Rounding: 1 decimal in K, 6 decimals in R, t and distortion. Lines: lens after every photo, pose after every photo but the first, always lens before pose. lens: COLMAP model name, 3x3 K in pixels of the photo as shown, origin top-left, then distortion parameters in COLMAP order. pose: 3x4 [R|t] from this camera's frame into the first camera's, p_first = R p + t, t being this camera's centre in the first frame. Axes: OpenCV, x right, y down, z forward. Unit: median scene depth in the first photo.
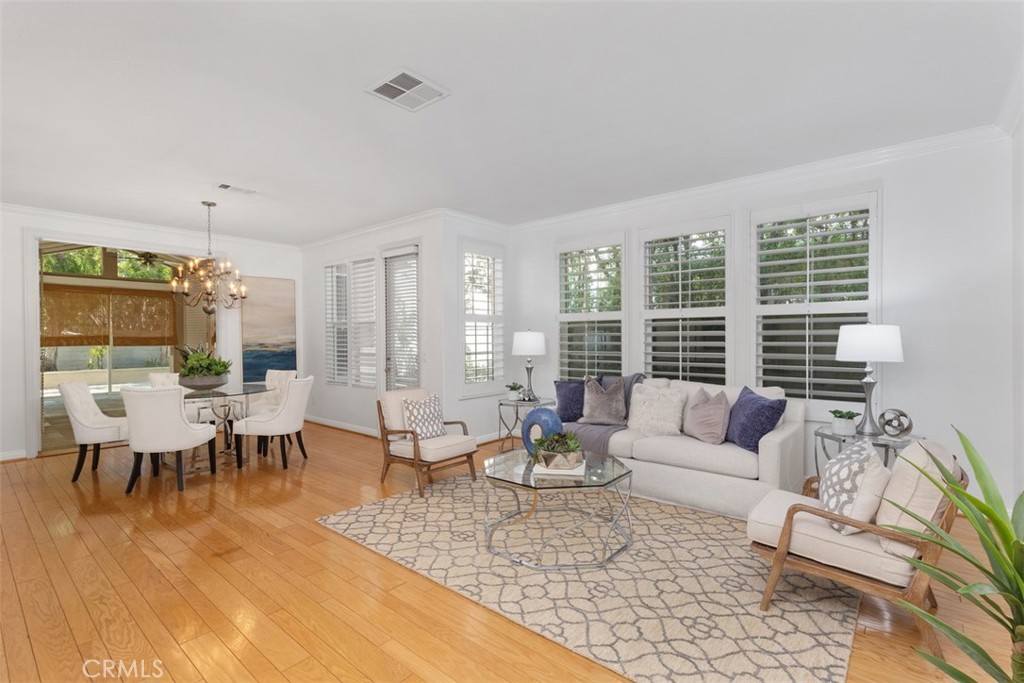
lens RADIAL K [[478.2, 0, 516.5], [0, 478.2, 348.7], [0, 0, 1]] dist [0.004550, 0.001245]
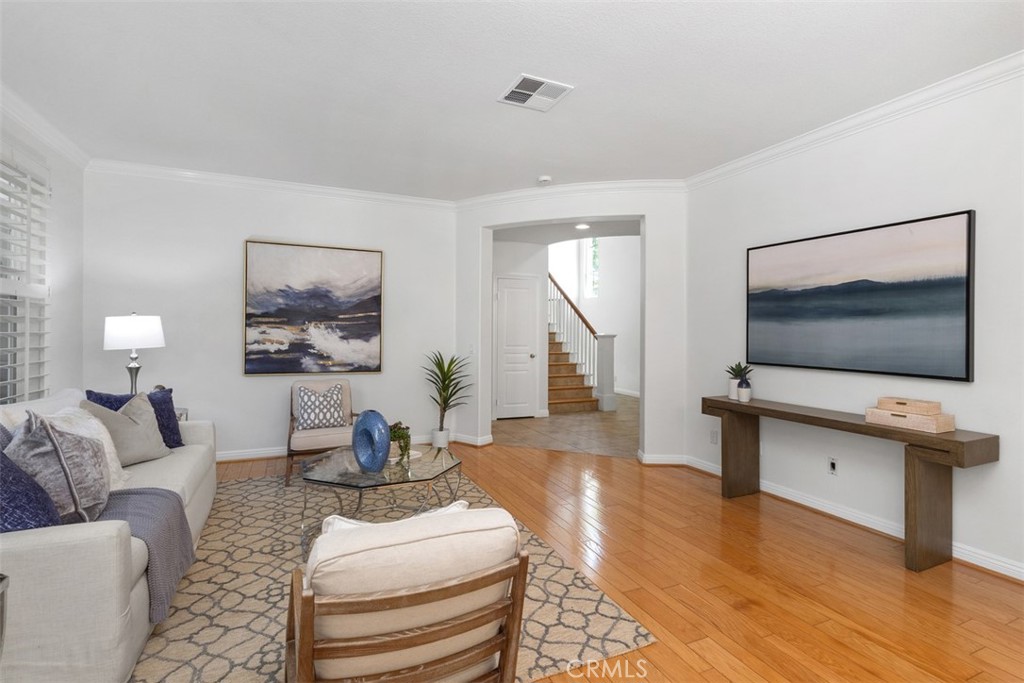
lens RADIAL K [[478.2, 0, 510.9], [0, 478.2, 334.9], [0, 0, 1]] dist [0.004550, 0.001245]
pose [[-0.902412, -0.006423, 0.430826, -1.020403], [0.004210, 0.999710, 0.023722, -0.050865], [-0.430854, 0.023221, -0.902123, 3.191365]]
